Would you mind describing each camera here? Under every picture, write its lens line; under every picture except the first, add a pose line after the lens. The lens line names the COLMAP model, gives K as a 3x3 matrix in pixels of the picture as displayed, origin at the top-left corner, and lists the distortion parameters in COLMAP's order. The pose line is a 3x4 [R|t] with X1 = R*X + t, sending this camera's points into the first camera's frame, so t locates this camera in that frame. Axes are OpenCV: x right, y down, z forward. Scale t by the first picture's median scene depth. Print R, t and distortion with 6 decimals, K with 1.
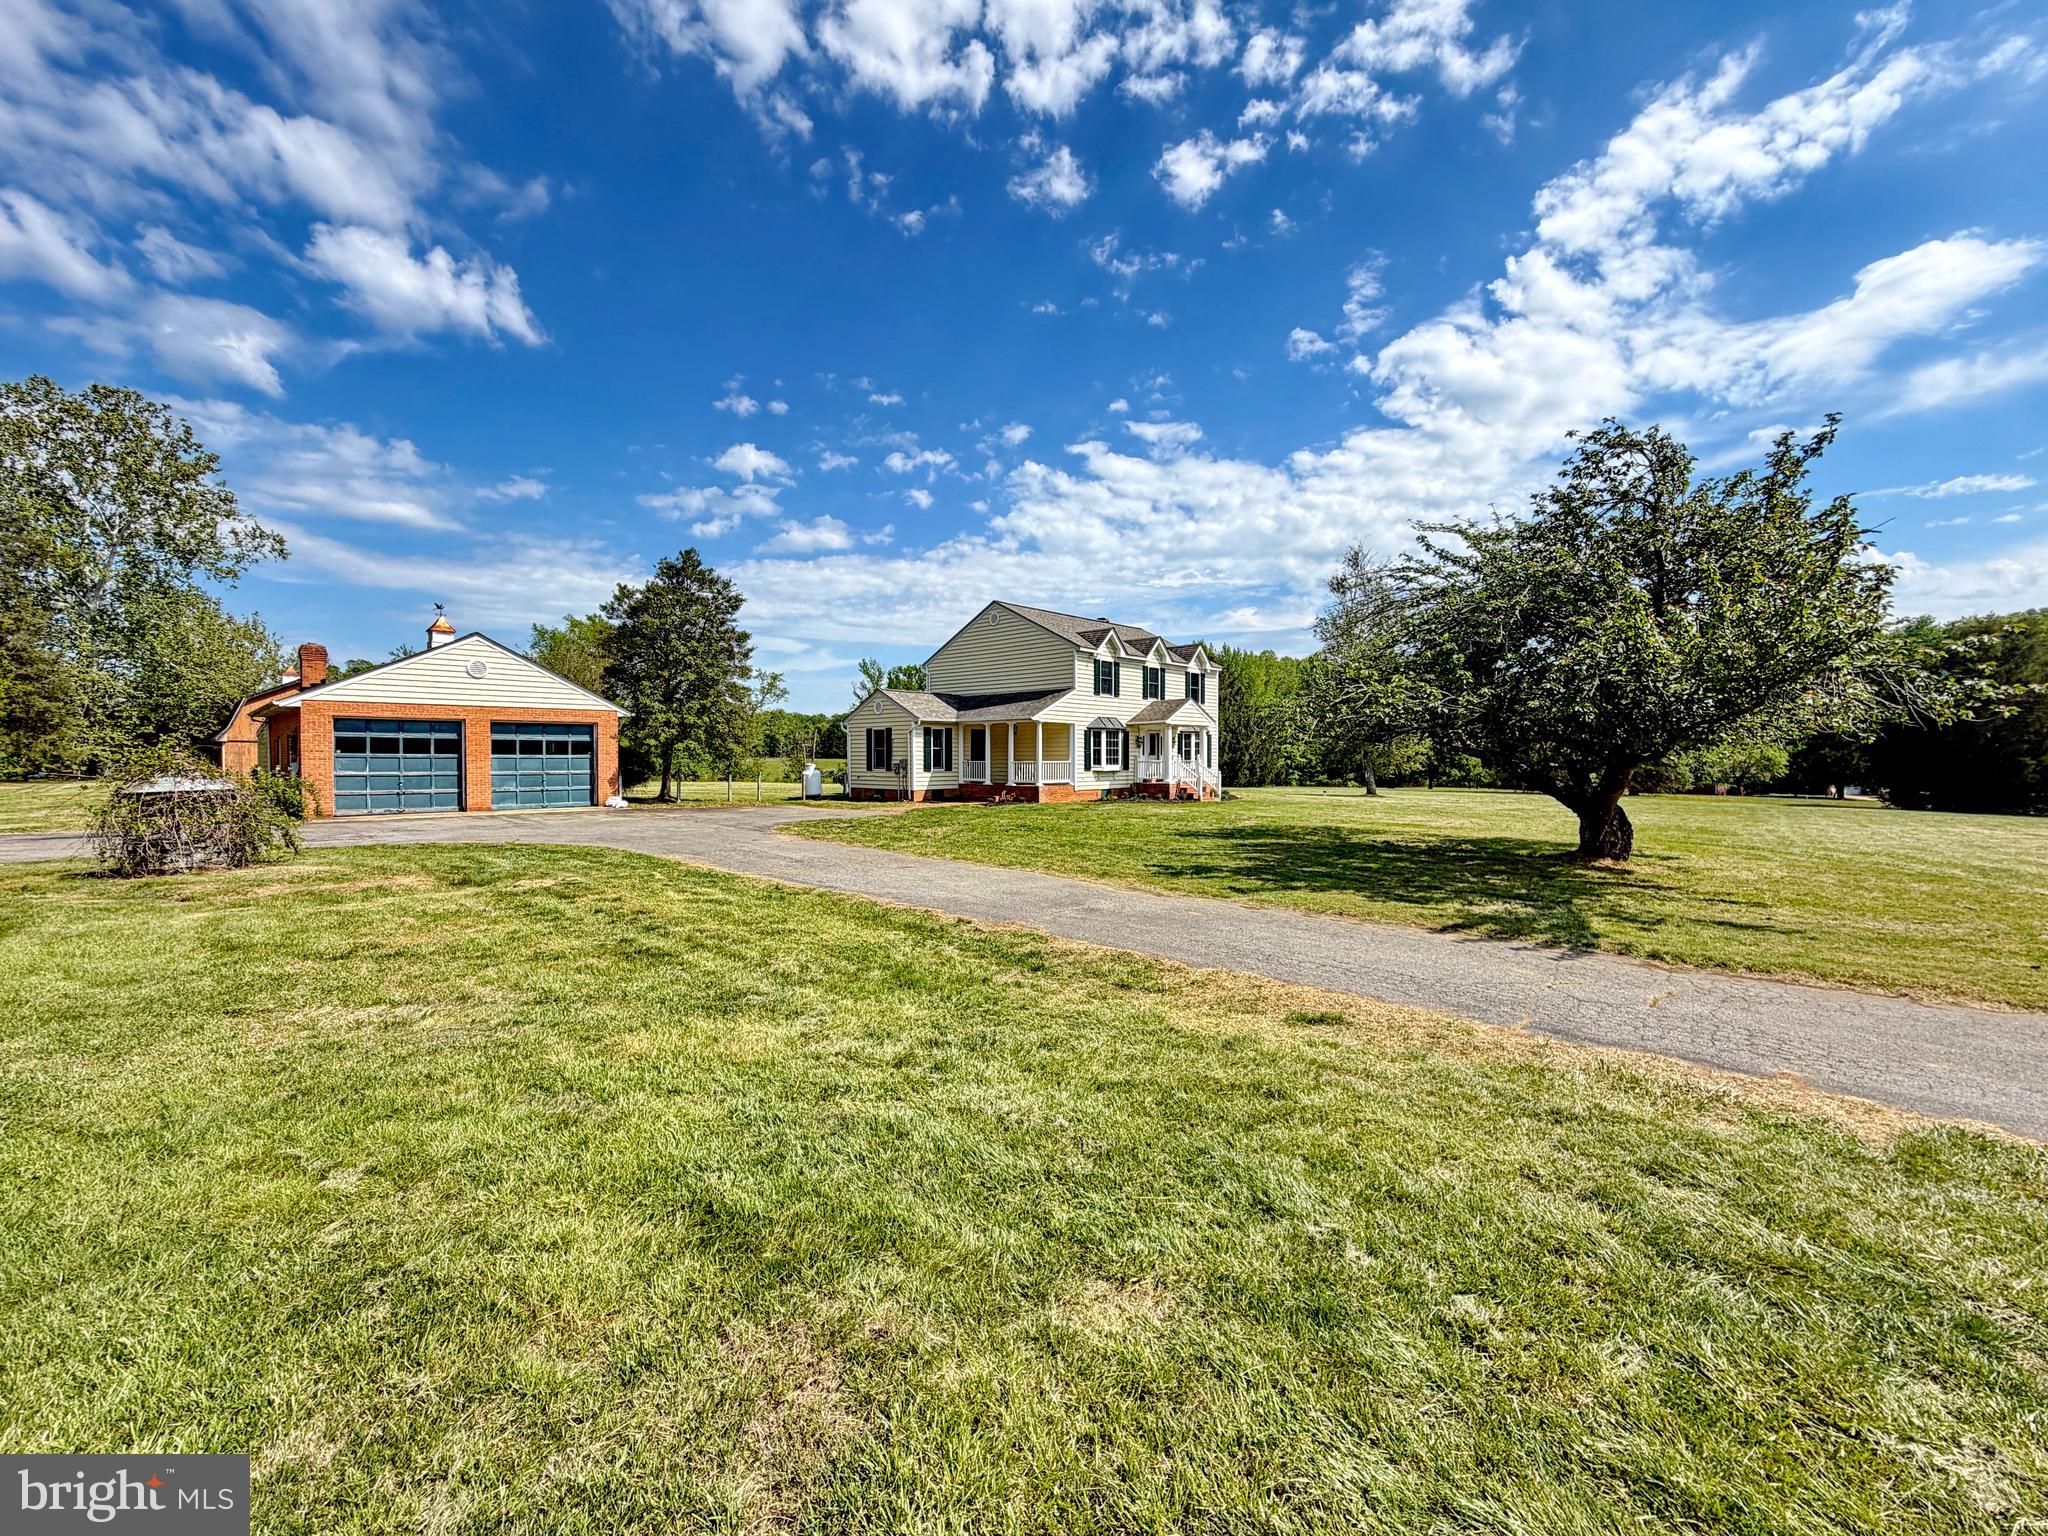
lens RADIAL K [[833.3, 0, 1025.8], [0, 833.3, 768.5], [0, 0, 1]] dist [0.009352, -0.000409]
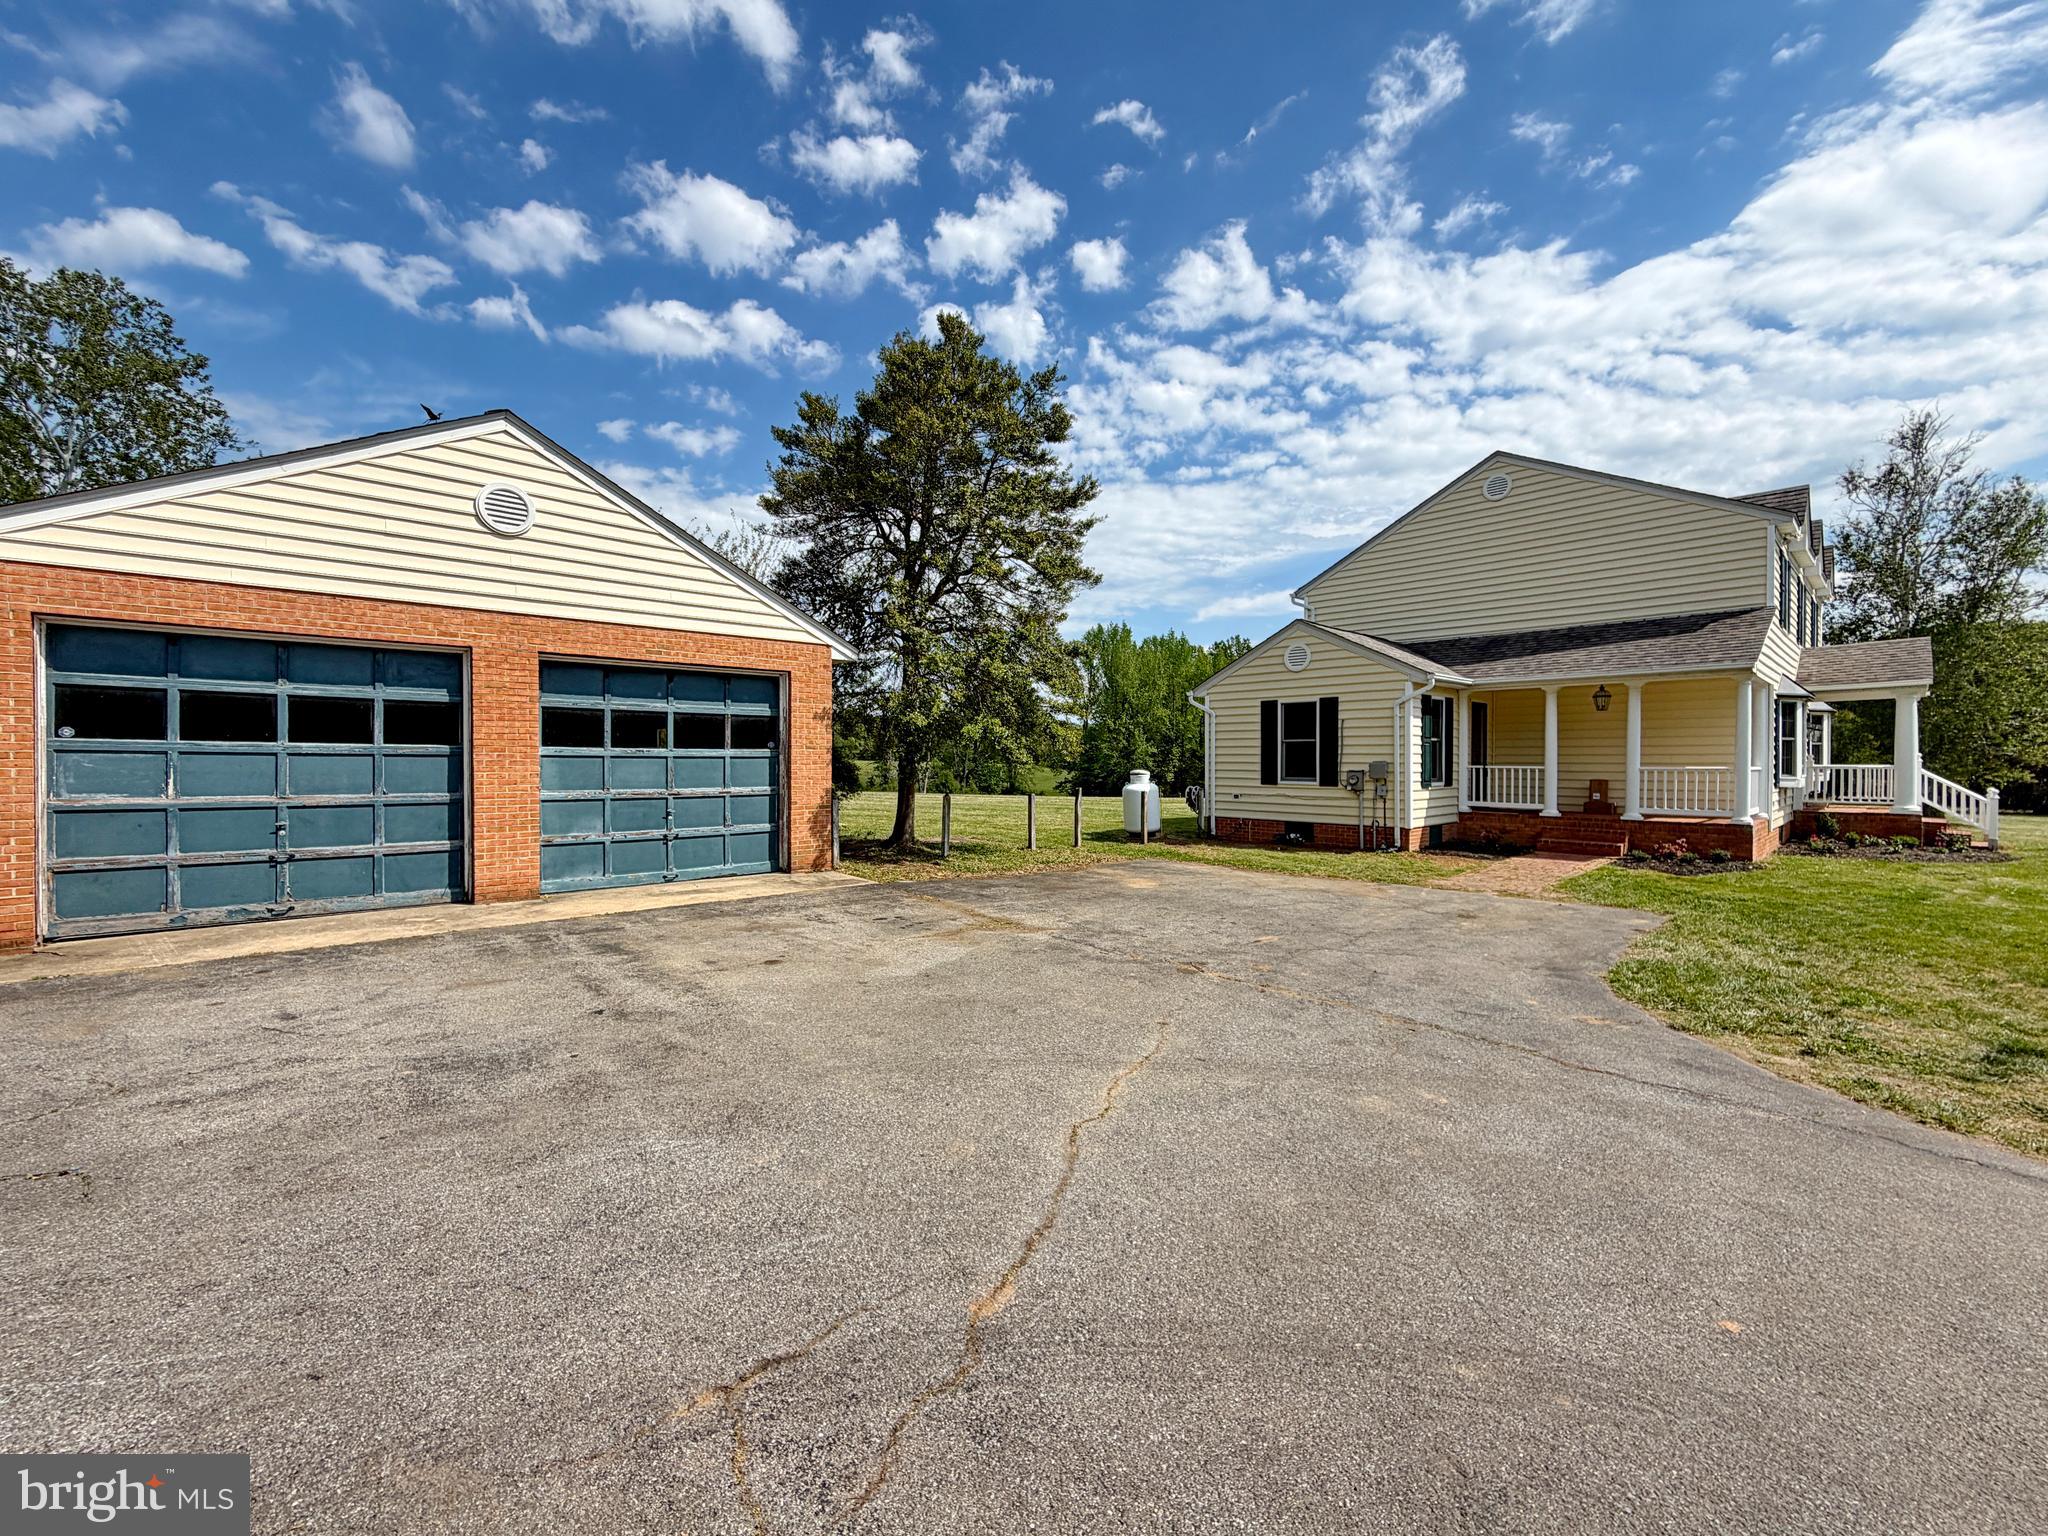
lens RADIAL K [[833.3, 0, 1022.9], [0, 833.3, 765.0], [0, 0, 1]] dist [0.009352, -0.000409]
pose [[0.998214, 0.003177, -0.059657, -0.379147], [-0.003700, 0.999956, -0.008662, -0.005675], [0.059626, 0.008867, 0.998181, 0.604605]]
